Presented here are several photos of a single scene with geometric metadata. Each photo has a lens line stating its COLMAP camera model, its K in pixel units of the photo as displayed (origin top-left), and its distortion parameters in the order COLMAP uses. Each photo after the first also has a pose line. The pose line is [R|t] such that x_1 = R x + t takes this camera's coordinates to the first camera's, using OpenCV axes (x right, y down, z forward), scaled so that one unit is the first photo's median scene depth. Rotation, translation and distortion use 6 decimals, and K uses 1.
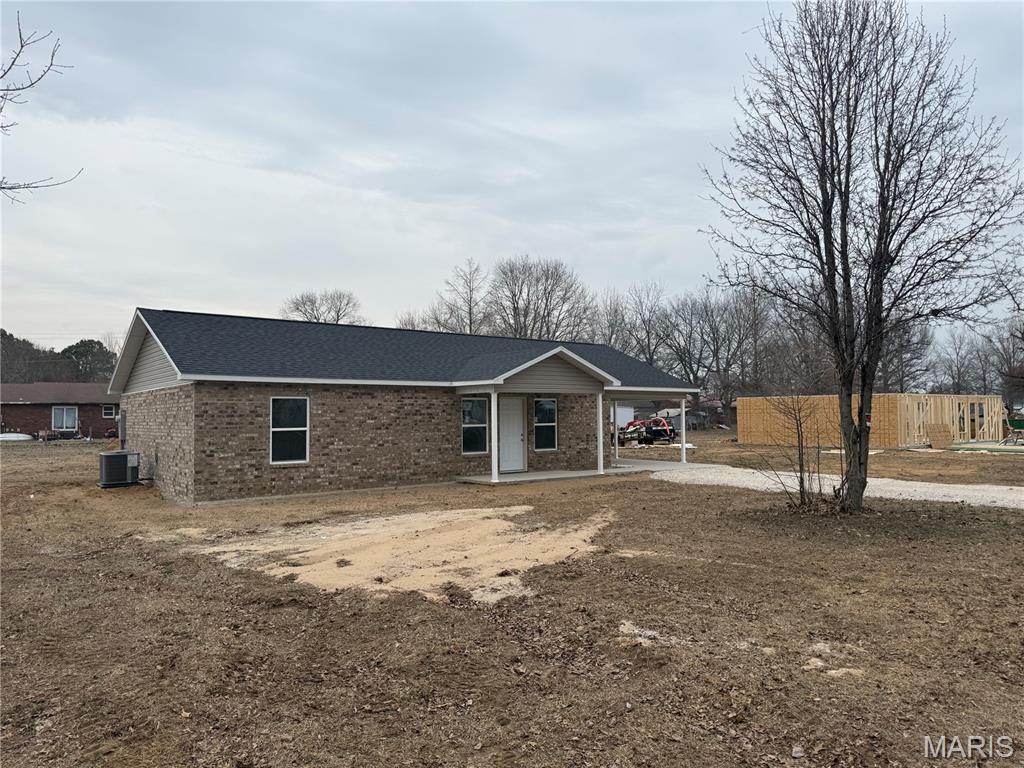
lens RADIAL K [[717.1, 0, 512.8], [0, 717.1, 388.7], [0, 0, 1]] dist [0.107556, -0.156271]
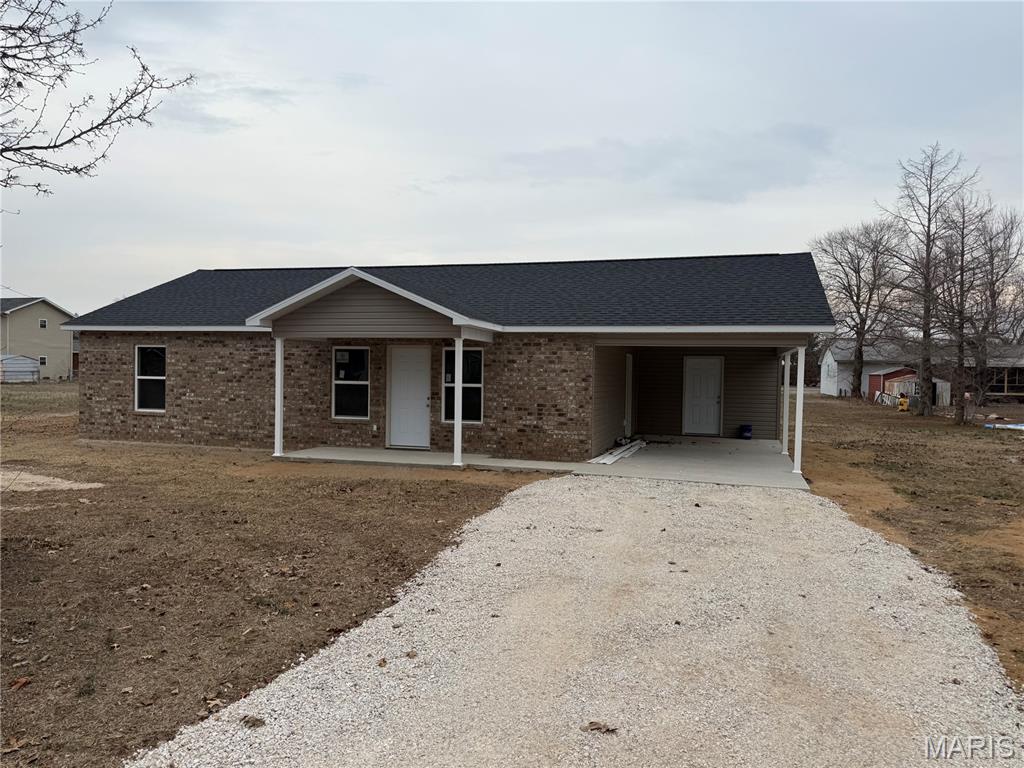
lens RADIAL K [[717.1, 0, 512.8], [0, 717.1, 388.7], [0, 0, 1]] dist [0.107556, -0.156271]
pose [[0.582876, 0.035278, -0.811795, 0.768843], [0.007011, 0.998802, 0.048438, 0.024813], [0.812531, -0.033925, 0.581930, 0.784726]]
